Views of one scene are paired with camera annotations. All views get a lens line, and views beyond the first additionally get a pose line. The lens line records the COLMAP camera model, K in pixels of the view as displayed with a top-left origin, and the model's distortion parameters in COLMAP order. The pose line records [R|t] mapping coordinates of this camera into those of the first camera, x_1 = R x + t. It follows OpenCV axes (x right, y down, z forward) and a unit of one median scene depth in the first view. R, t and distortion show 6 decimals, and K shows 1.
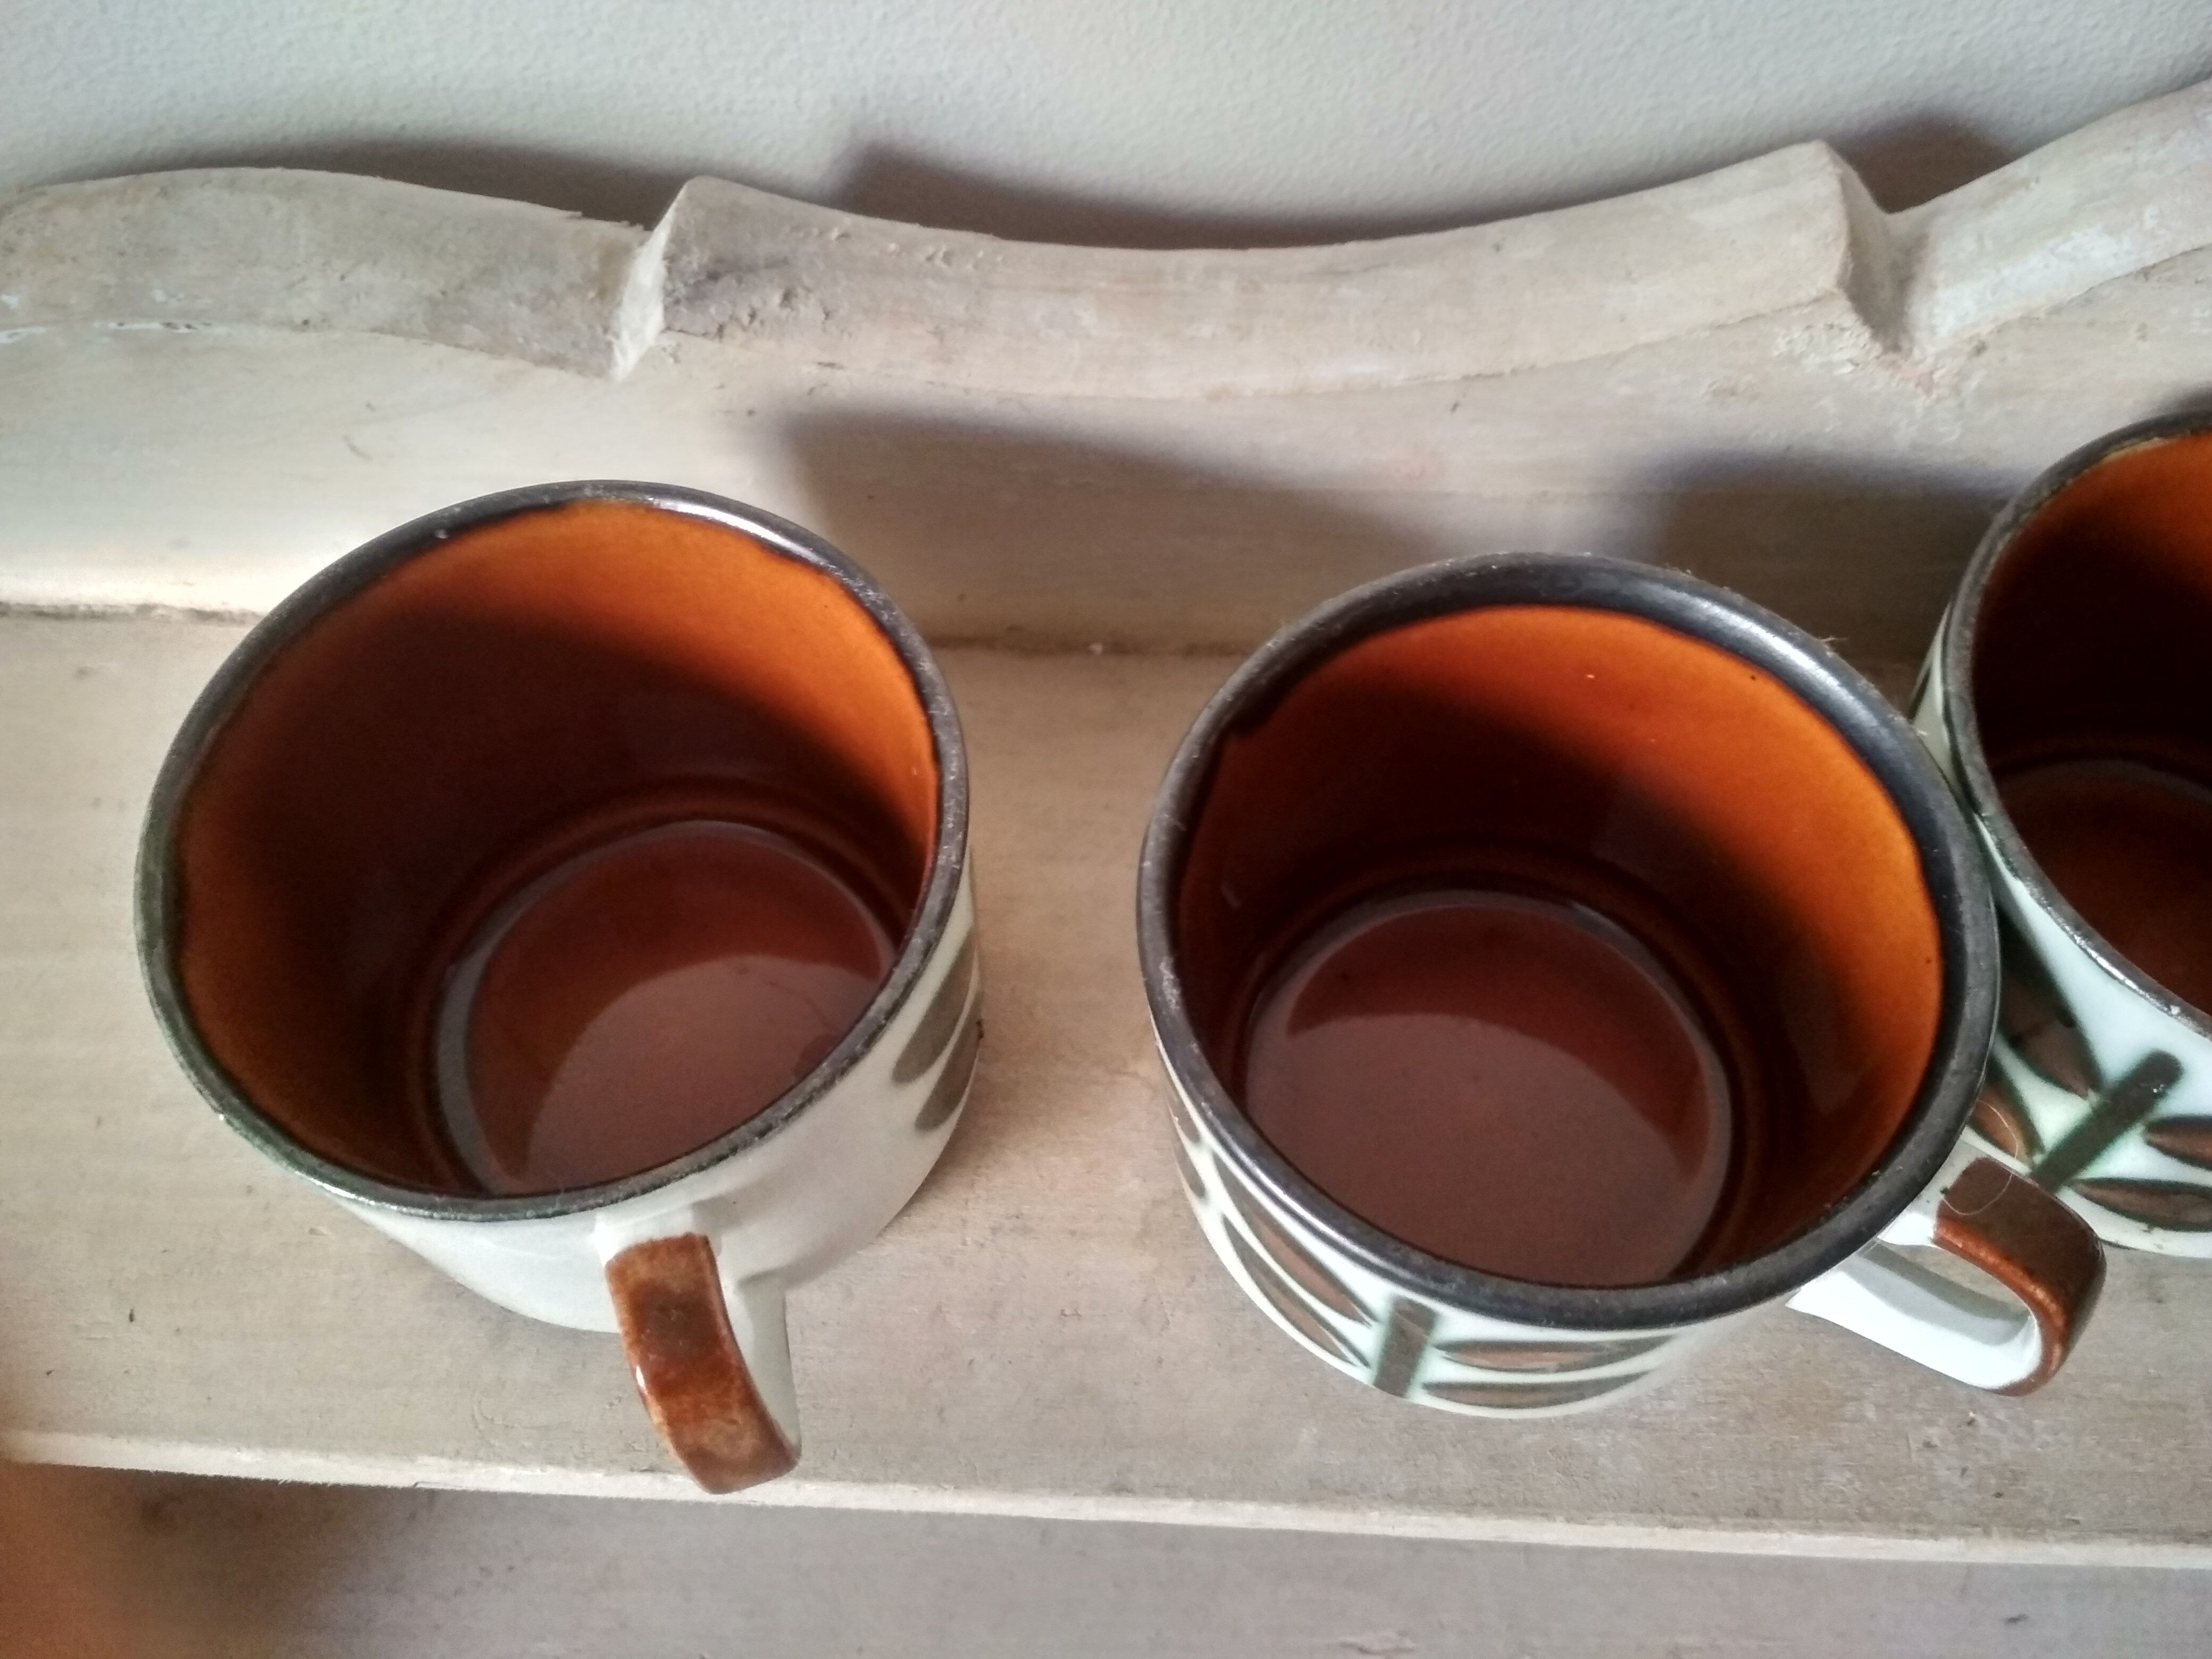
lens RADIAL K [[2031.1, 0, 1106.0], [0, 2031.1, 829.5], [0, 0, 1]] dist [0.068808, -0.190764]
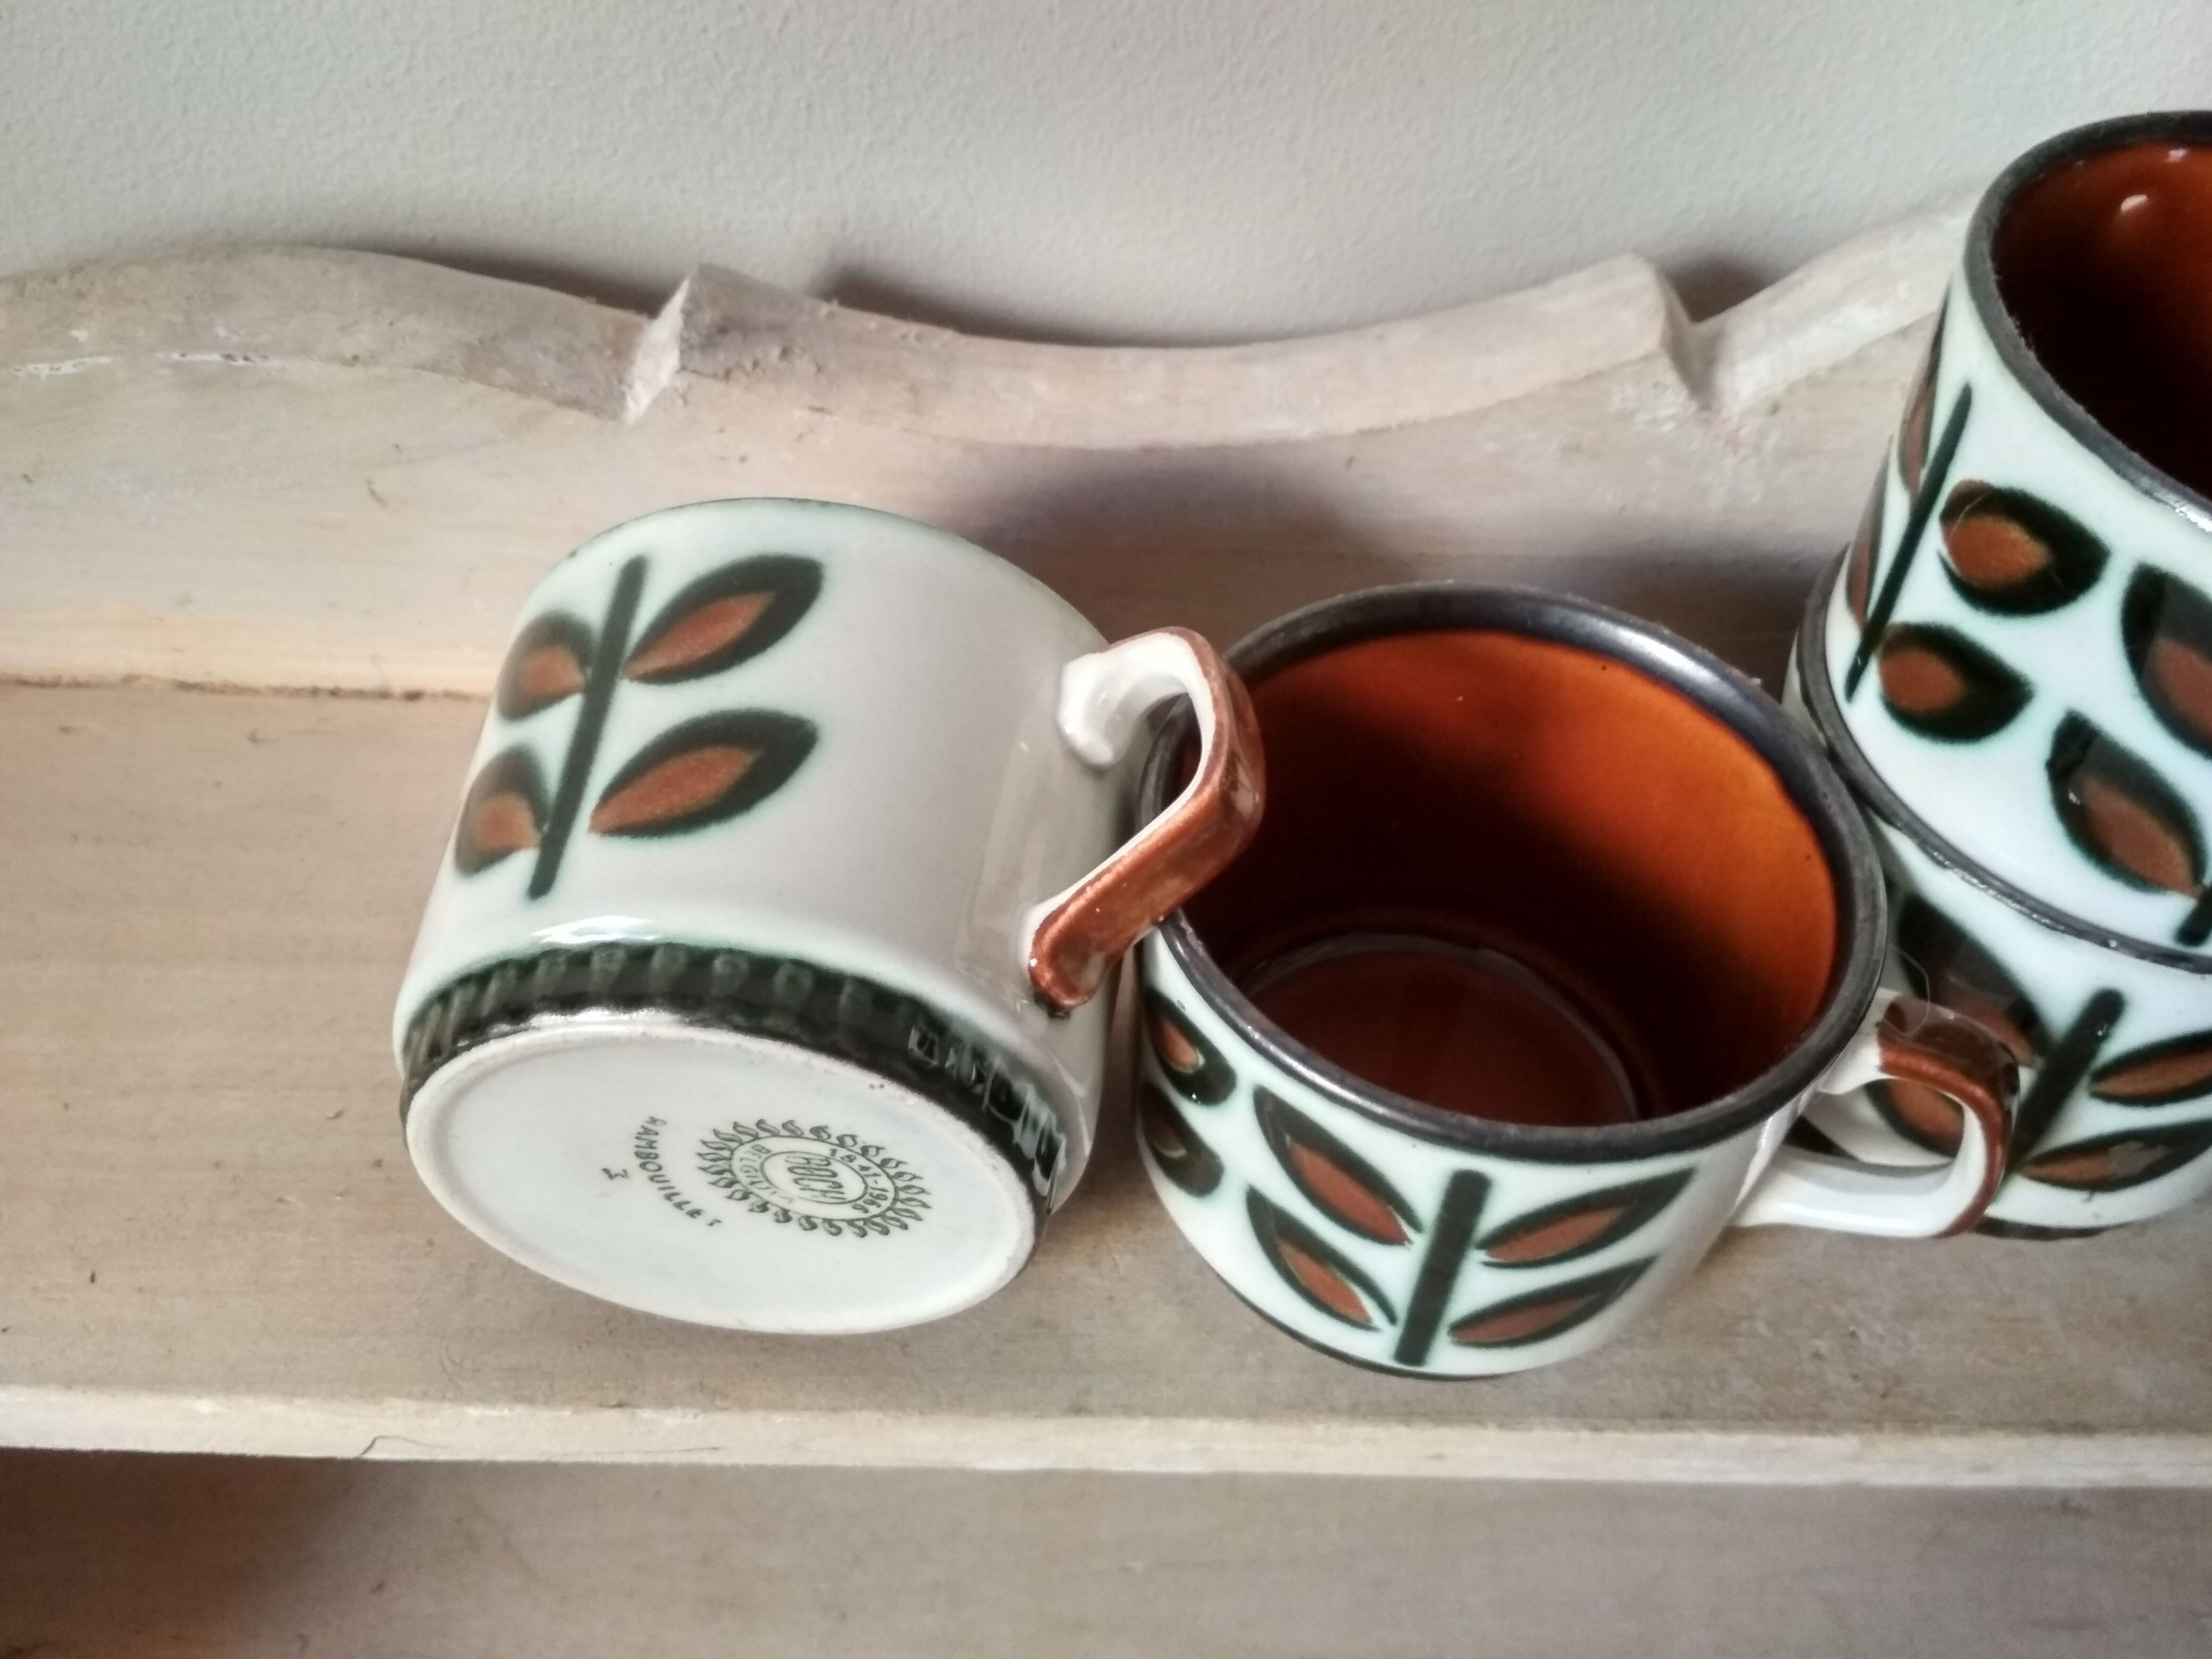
lens RADIAL K [[2031.1, 0, 1106.0], [0, 2031.1, 829.5], [0, 0, 1]] dist [0.068808, -0.190764]
pose [[0.994474, 0.012075, 0.104287, -0.090843], [0.012734, 0.972155, -0.233992, 0.275132], [-0.104209, 0.234027, 0.966629, -0.080179]]
